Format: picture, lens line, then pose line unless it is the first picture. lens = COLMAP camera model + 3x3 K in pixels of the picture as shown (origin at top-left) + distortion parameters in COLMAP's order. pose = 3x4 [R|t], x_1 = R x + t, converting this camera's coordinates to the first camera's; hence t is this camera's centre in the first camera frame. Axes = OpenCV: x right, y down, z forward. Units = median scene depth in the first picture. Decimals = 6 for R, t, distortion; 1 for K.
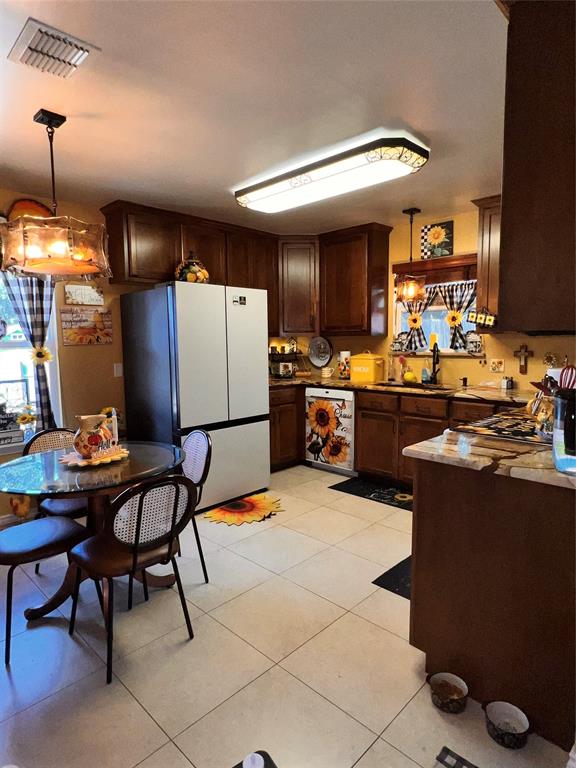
lens RADIAL K [[453.2, 0, 286.7], [0, 453.2, 385.1], [0, 0, 1]] dist [-0.001161, 0.004530]
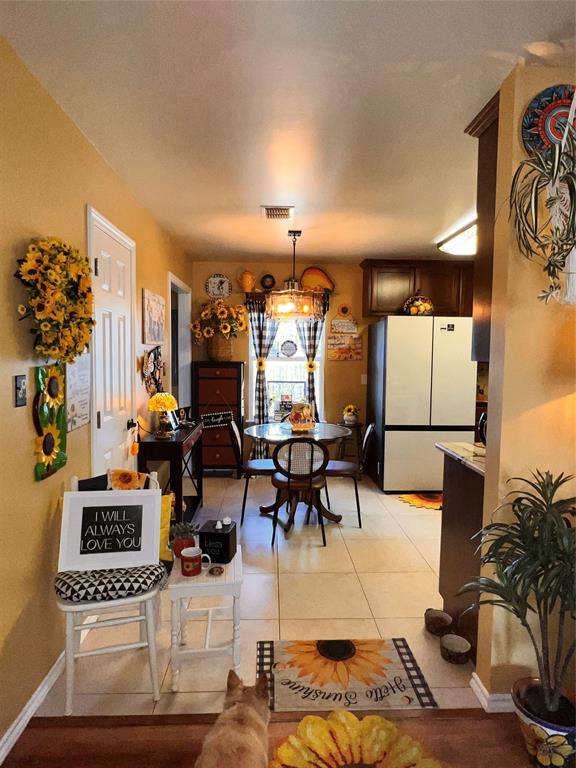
lens RADIAL K [[453.2, 0, 289.9], [0, 453.2, 383.9], [0, 0, 1]] dist [-0.001161, 0.004530]
pose [[0.725863, 0.065255, -0.684737, 0.454884], [-0.090115, 0.995931, -0.000615, 0.001561], [0.681911, 0.062151, 0.728790, -0.169127]]
